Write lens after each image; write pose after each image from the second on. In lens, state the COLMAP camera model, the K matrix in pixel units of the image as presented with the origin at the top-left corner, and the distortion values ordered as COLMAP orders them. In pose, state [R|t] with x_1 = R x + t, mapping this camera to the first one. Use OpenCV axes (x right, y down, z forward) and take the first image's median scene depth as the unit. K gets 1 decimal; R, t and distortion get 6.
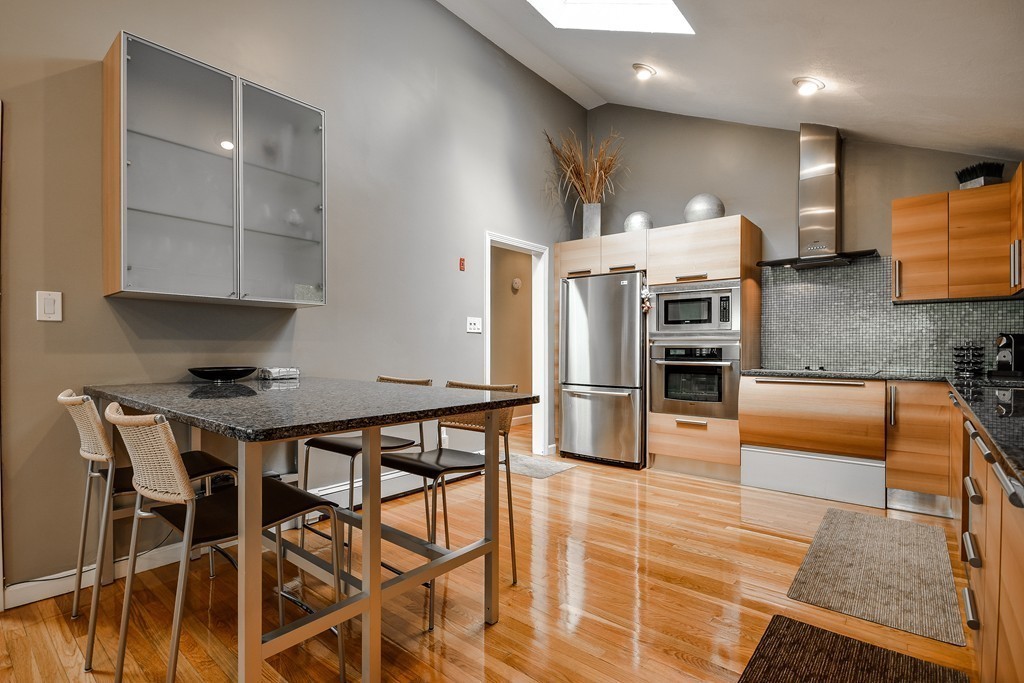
lens RADIAL K [[480.4, 0, 525.0], [0, 480.4, 346.0], [0, 0, 1]] dist [-0.000885, 0.000012]
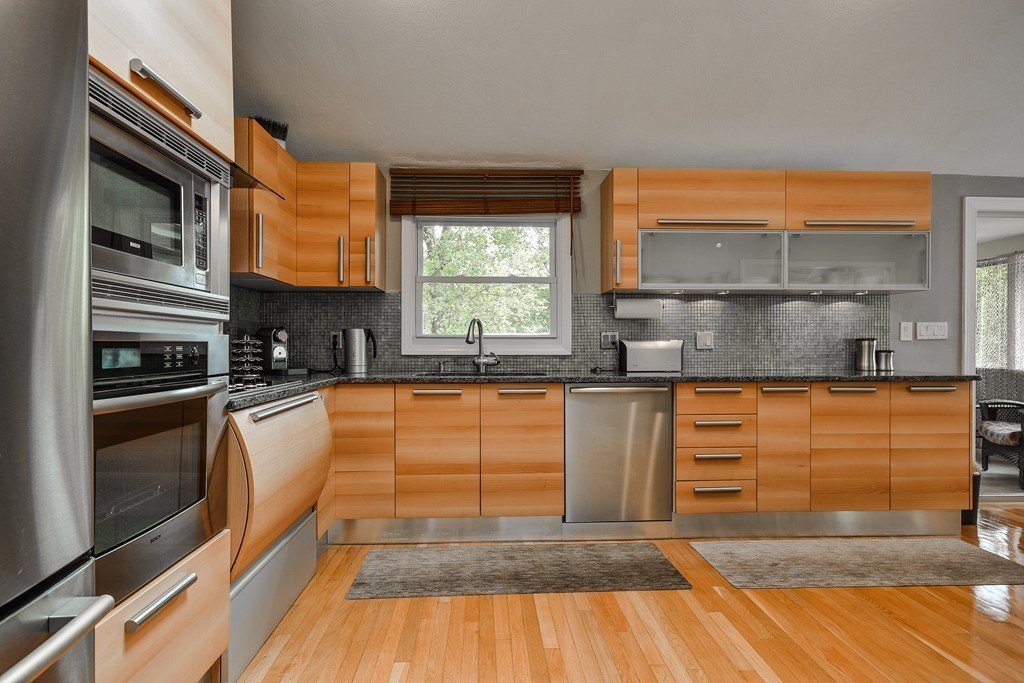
lens RADIAL K [[547.3, 0, 512.7], [0, 547.3, 348.1], [0, 0, 1]] dist [0.004533, 0.000744]
pose [[-0.676378, -0.007290, 0.736519, -0.034030], [-0.007043, 0.999969, 0.003429, 0.004761], [-0.736521, -0.002868, -0.676409, 1.085524]]
